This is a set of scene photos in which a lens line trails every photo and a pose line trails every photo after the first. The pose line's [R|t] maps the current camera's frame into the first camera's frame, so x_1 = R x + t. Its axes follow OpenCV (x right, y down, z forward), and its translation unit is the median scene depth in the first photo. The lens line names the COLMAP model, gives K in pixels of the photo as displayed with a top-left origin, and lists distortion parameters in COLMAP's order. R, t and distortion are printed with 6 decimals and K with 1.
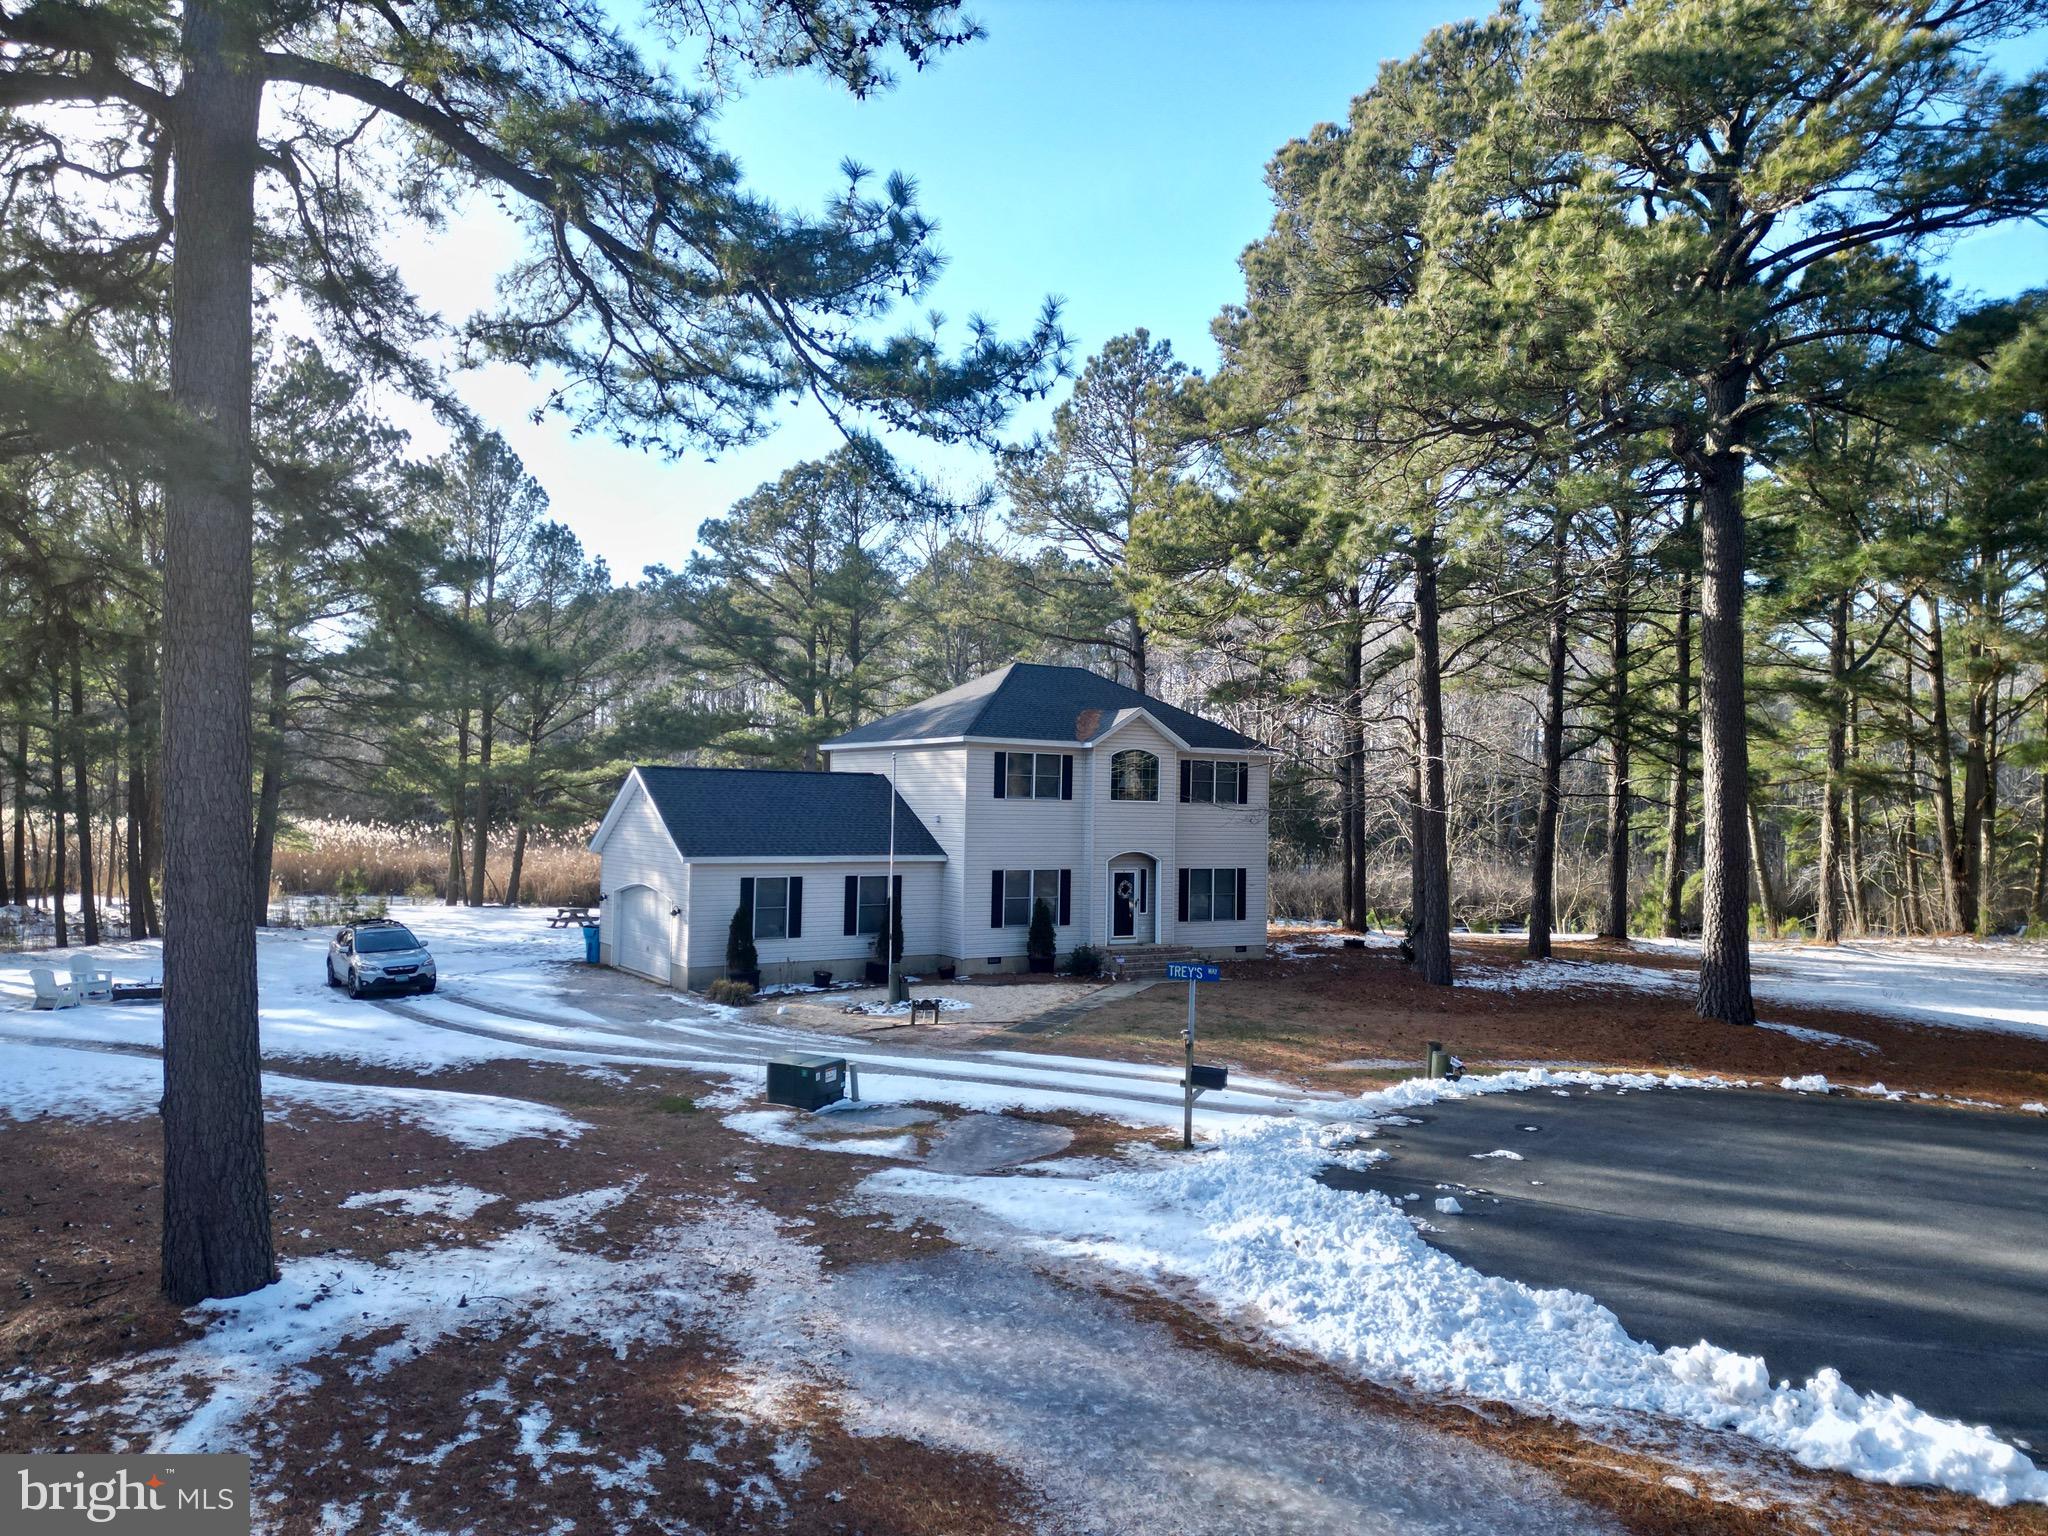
lens RADIAL K [[1417.3, 0, 1020.1], [0, 1417.3, 792.0], [0, 0, 1]] dist [0.108110, -0.001534]
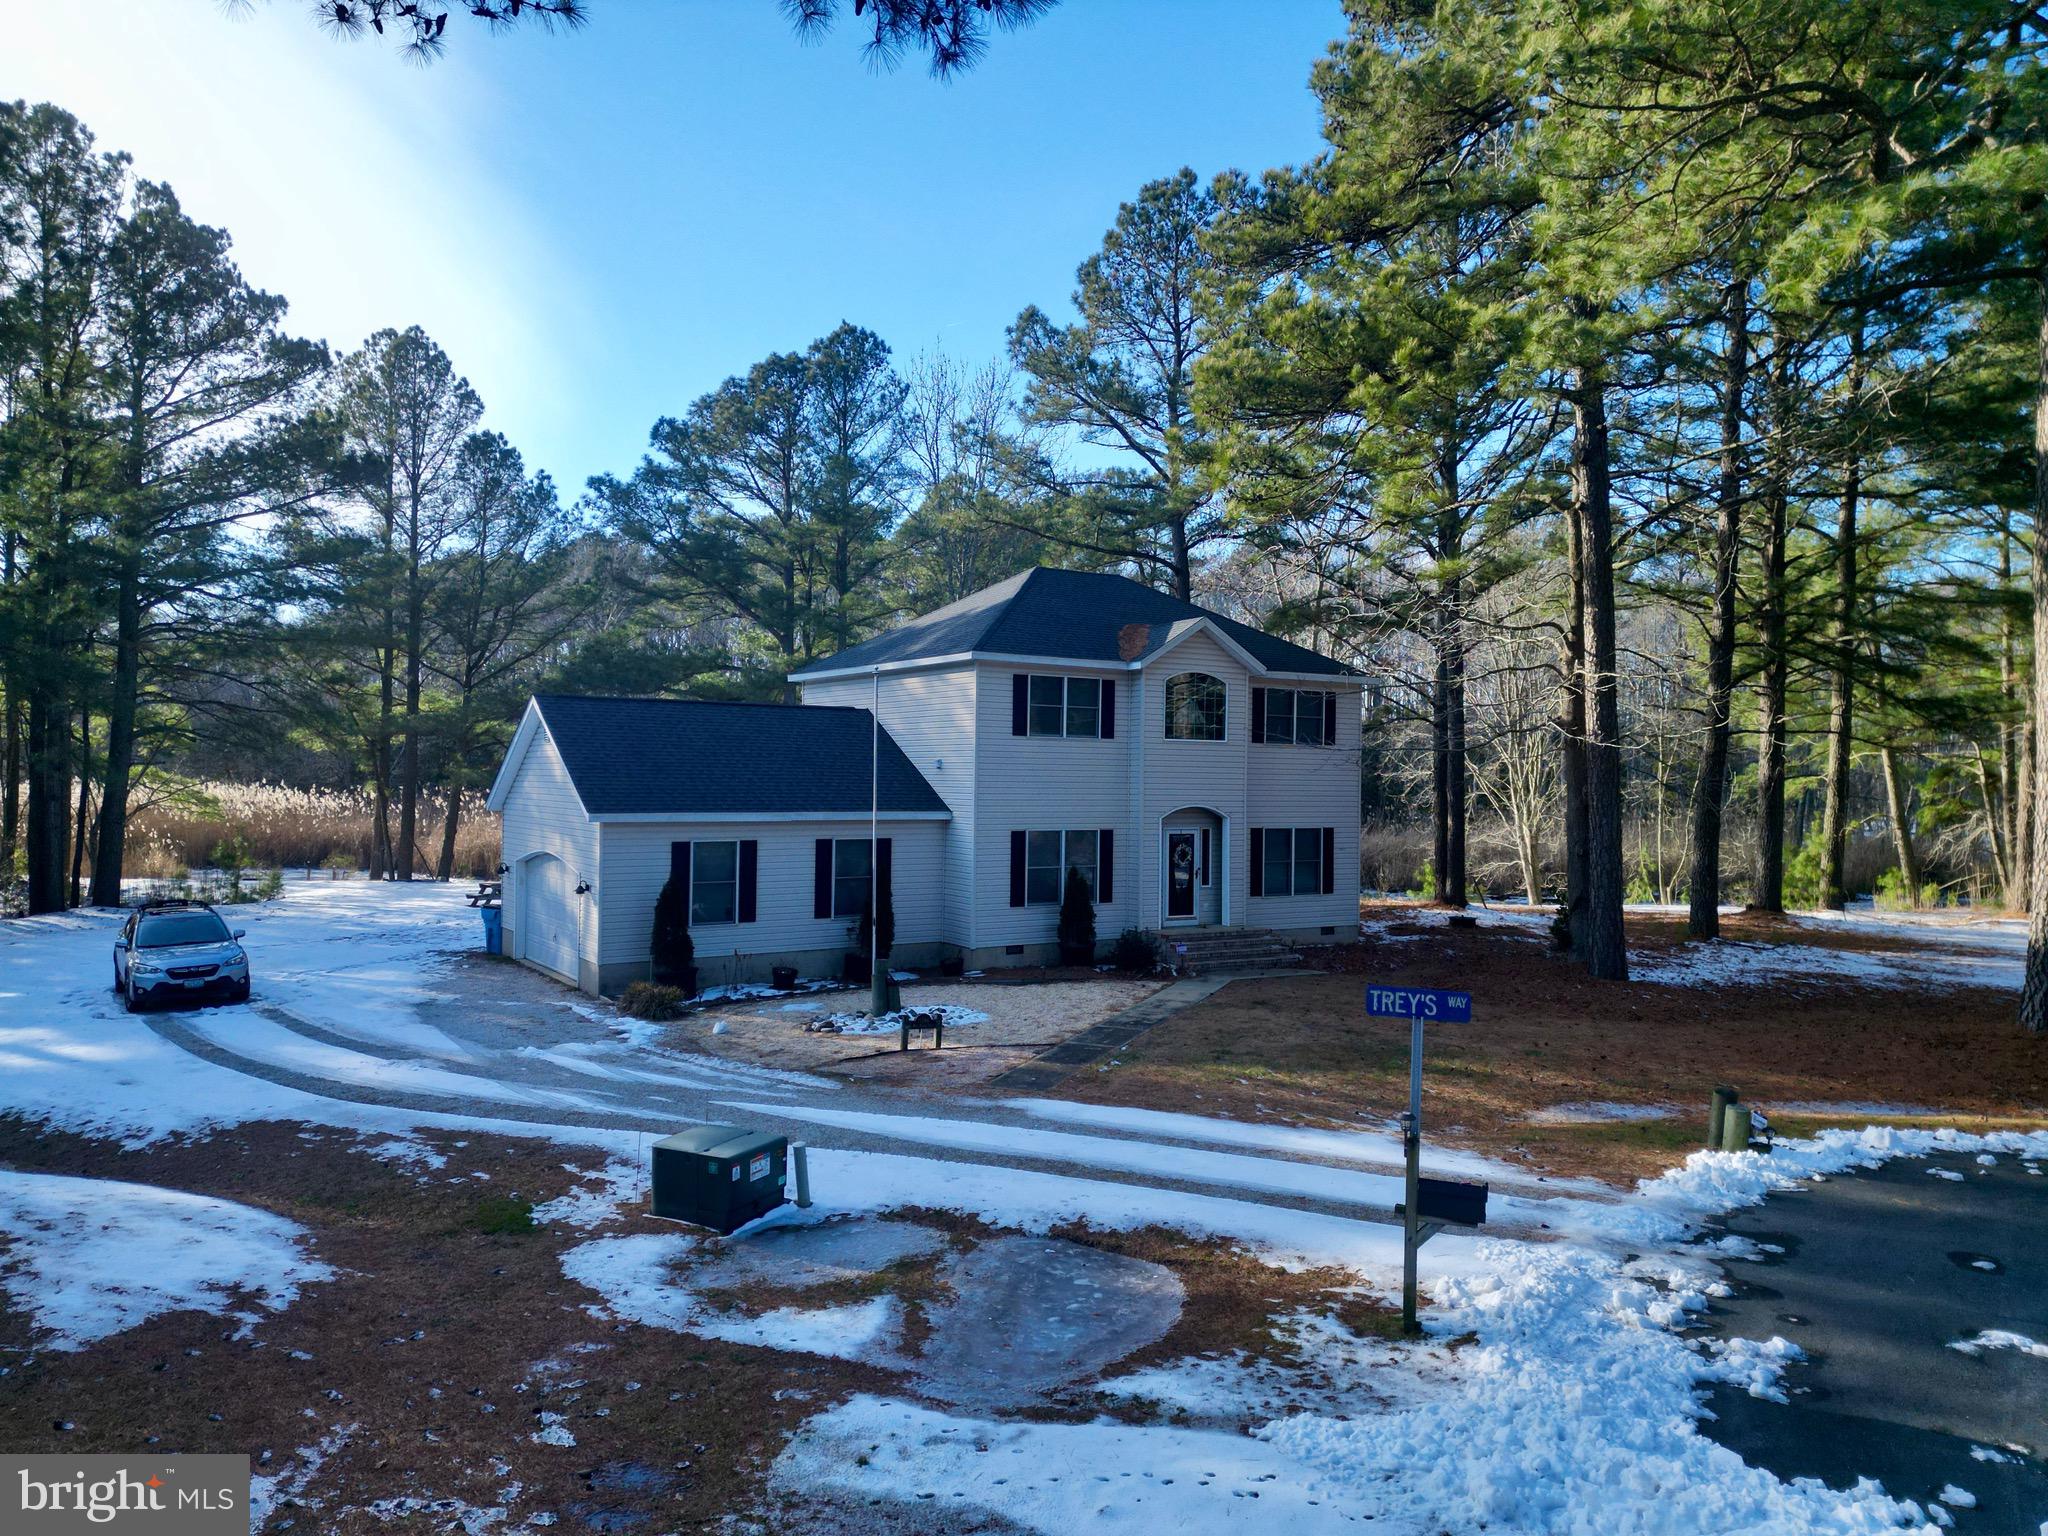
lens RADIAL K [[1420.8, 0, 1024.0], [0, 1420.8, 768.0], [0, 0, 1]] dist [0.088657, -0.076436]
pose [[0.999980, -0.006066, 0.001917, -0.013968], [0.006059, 0.999973, 0.004048, 0.018568], [-0.001941, -0.004036, 0.999990, 0.240891]]
